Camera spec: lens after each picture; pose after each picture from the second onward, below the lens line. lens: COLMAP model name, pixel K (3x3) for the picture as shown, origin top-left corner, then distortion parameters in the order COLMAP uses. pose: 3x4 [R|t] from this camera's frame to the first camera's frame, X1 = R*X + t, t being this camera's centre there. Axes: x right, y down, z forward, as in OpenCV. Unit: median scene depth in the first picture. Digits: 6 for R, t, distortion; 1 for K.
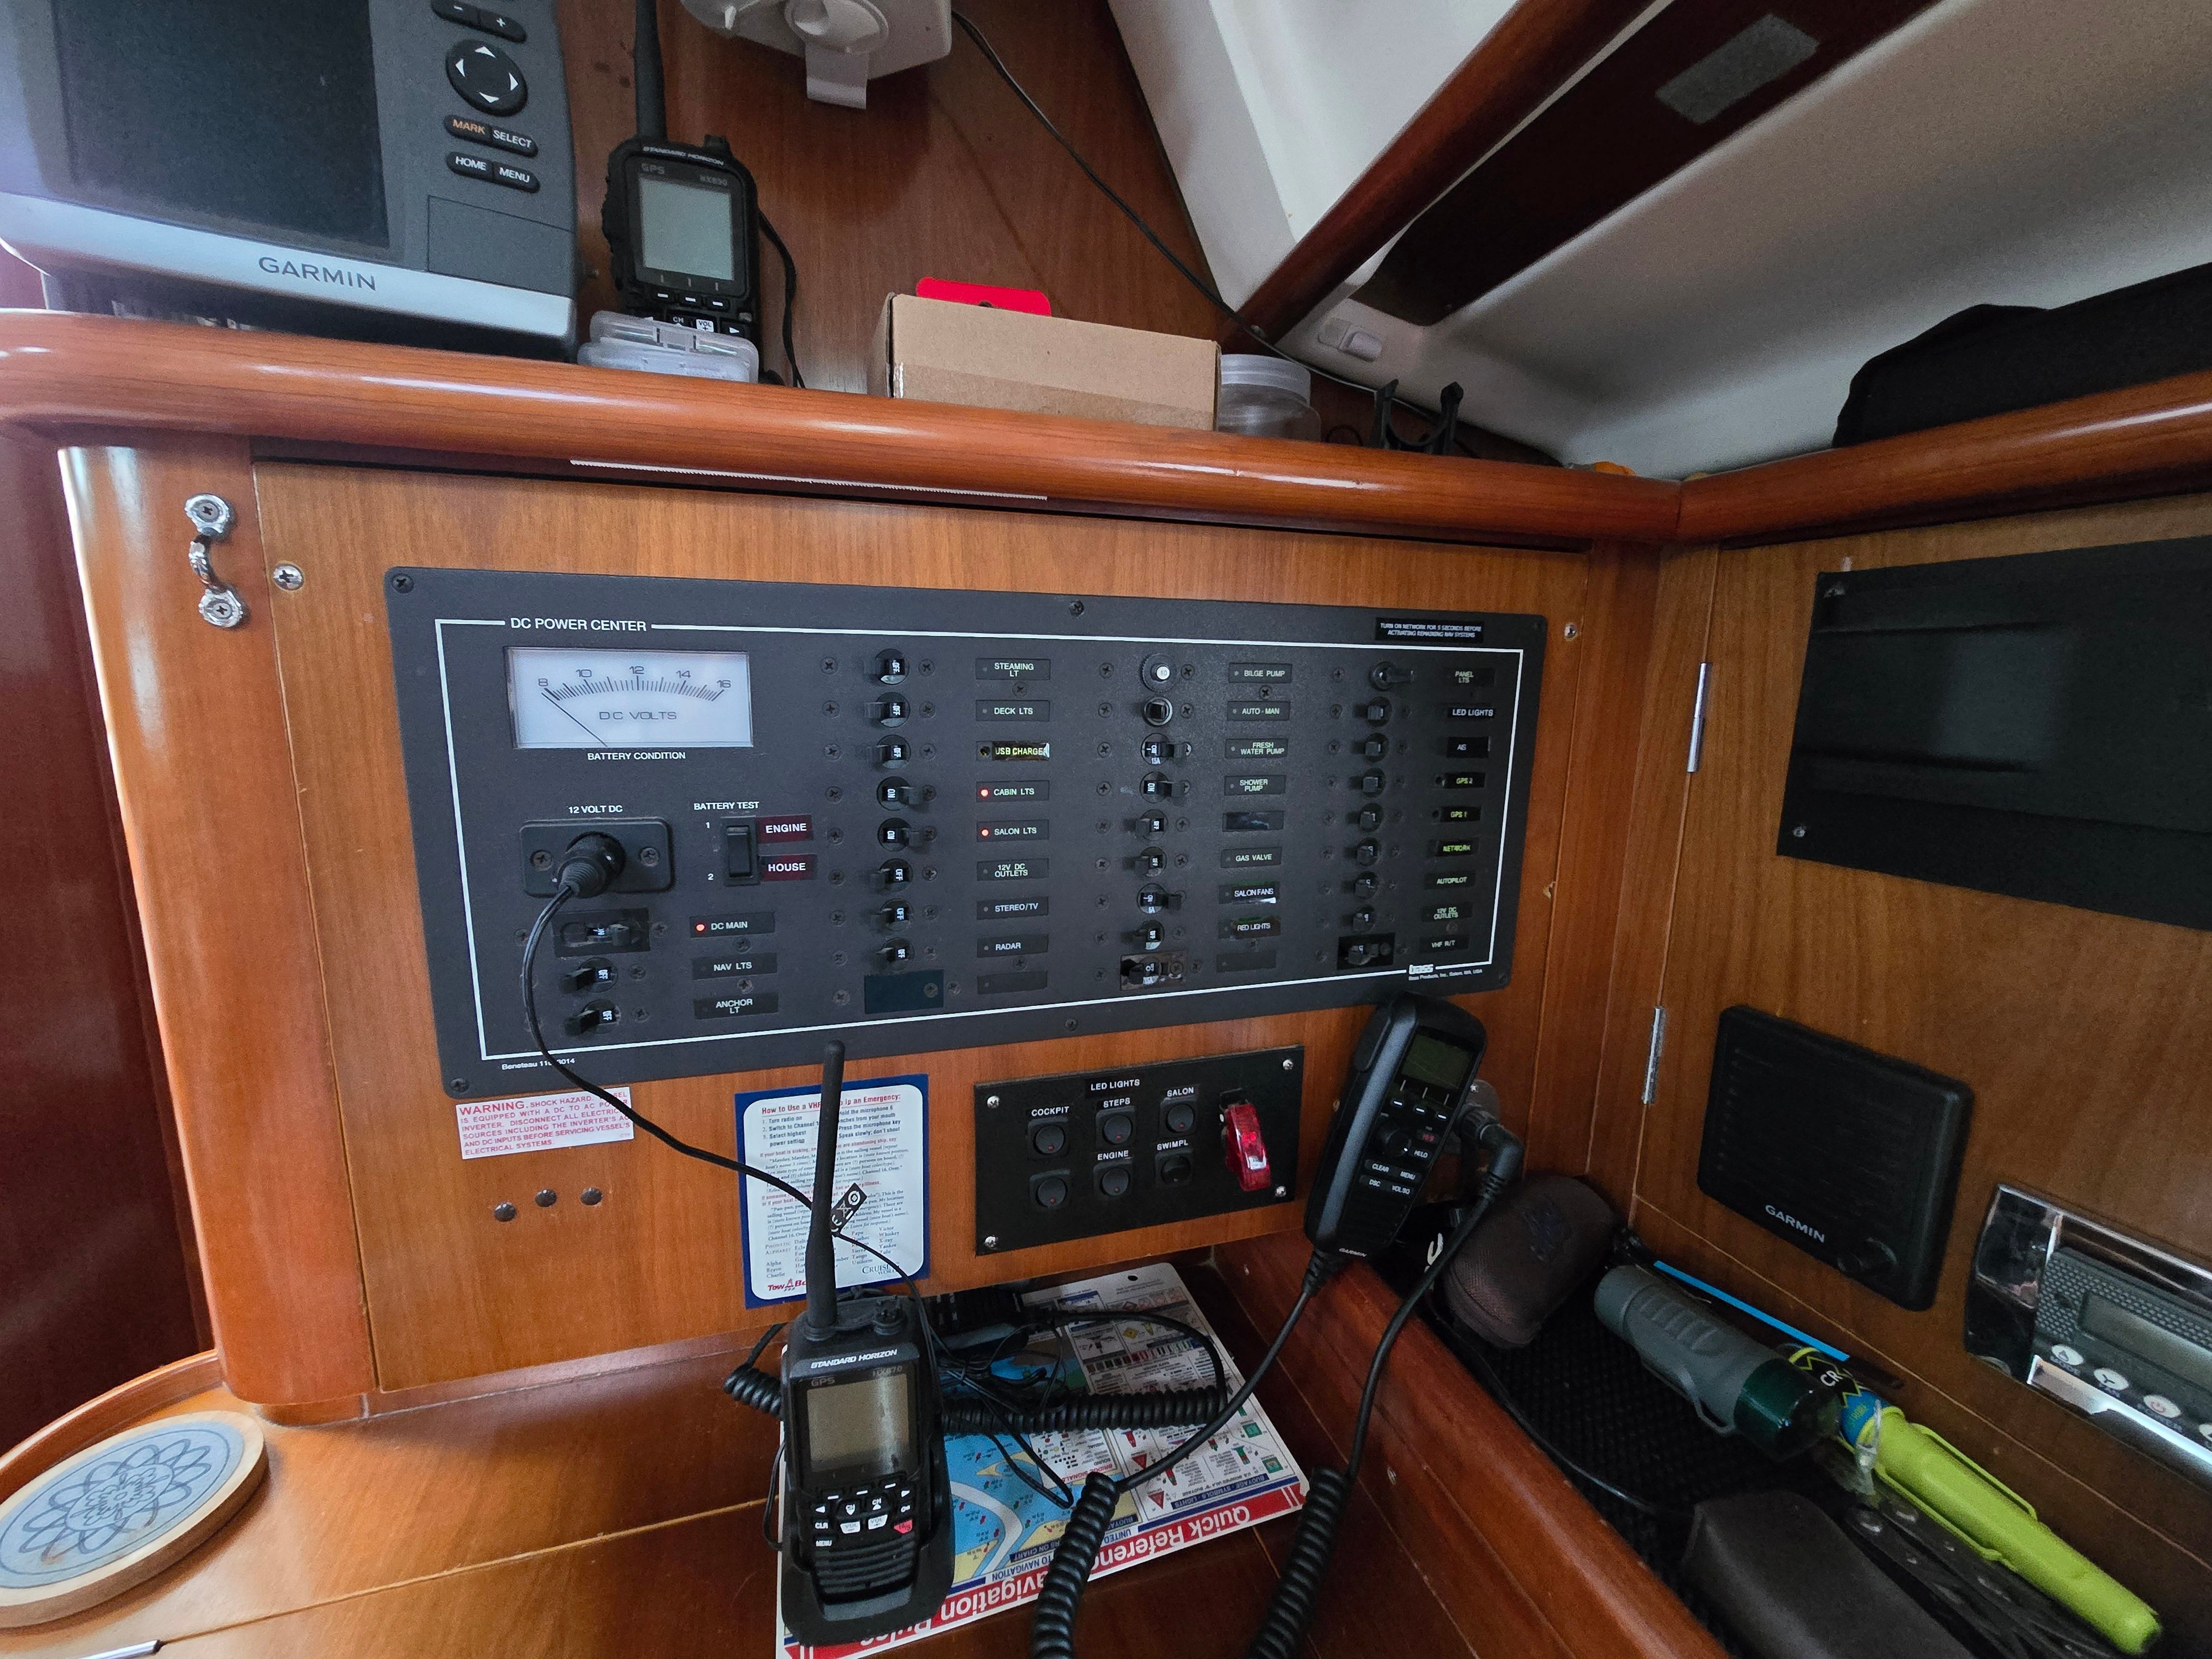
lens RADIAL K [[892.3, 0, 1101.1], [0, 892.3, 846.2], [0, 0, 1]] dist [-0.003703, 0.000477]
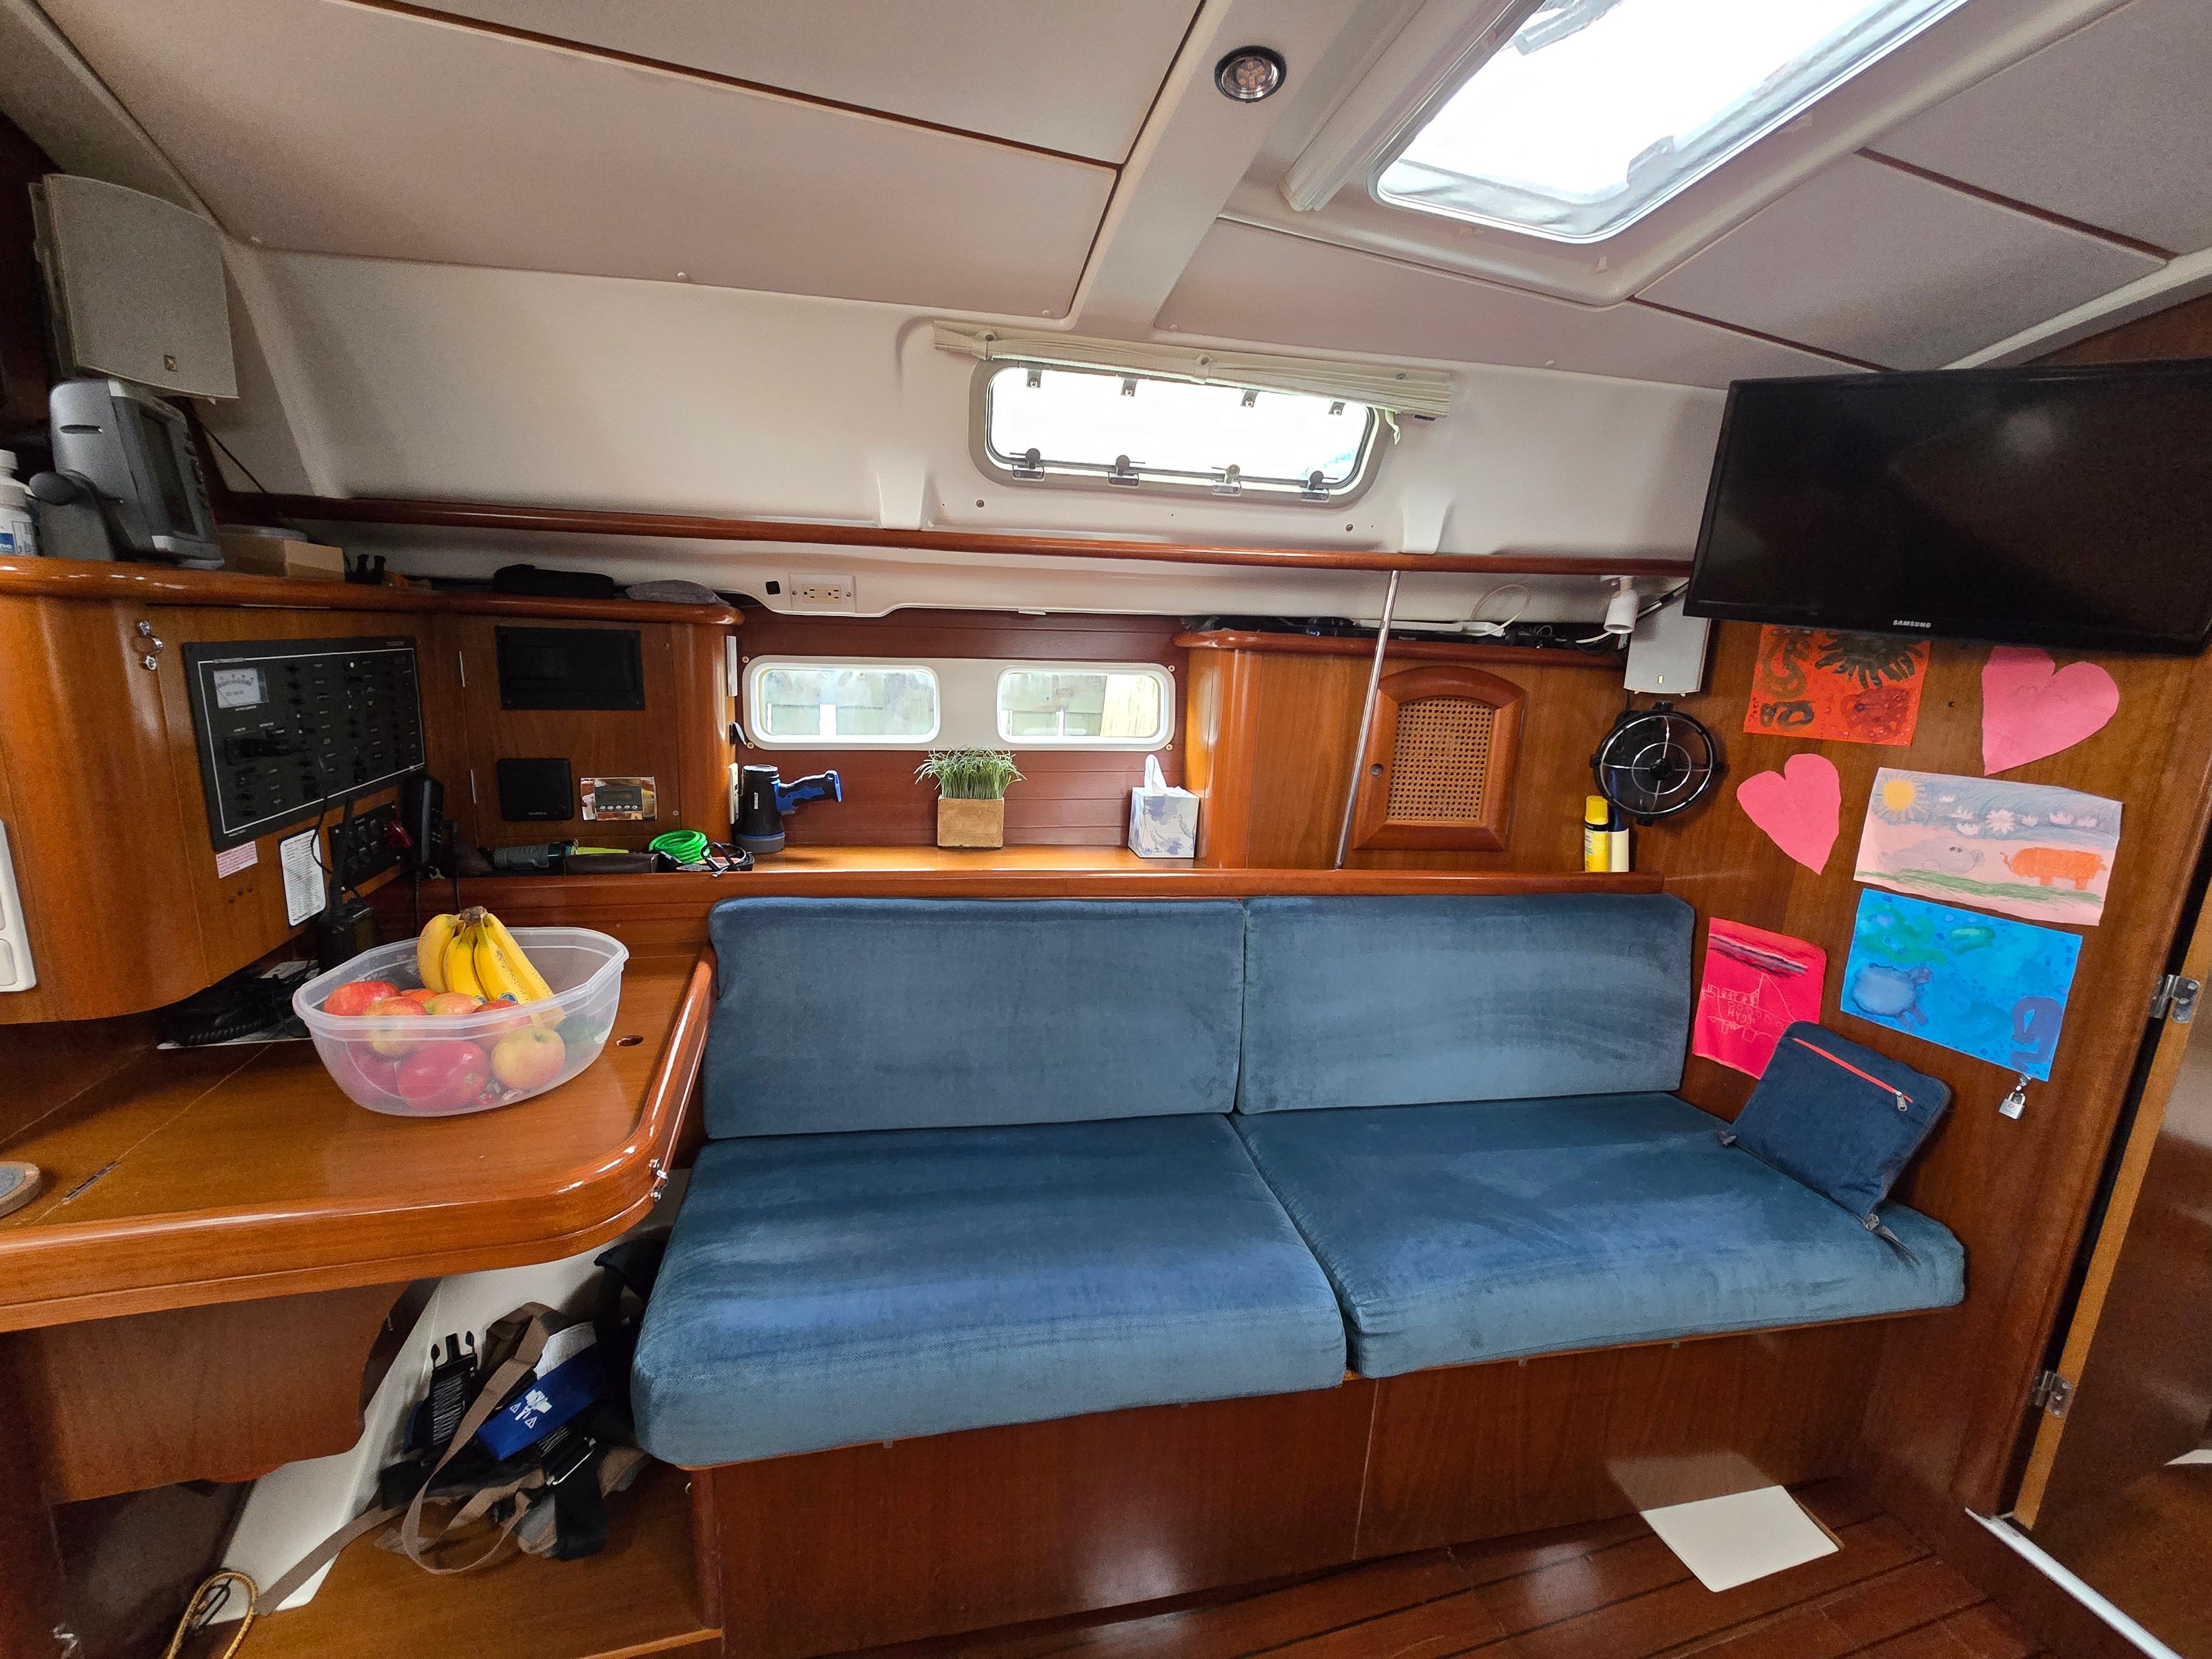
lens RADIAL K [[892.3, 0, 1099.6], [0, 892.3, 821.7], [0, 0, 1]] dist [-0.003703, 0.000477]
pose [[0.009383, -0.219203, 0.975634, -2.825265], [0.142393, 0.966027, 0.215675, 0.014156], [-0.989766, 0.136900, 0.040277, -1.414805]]
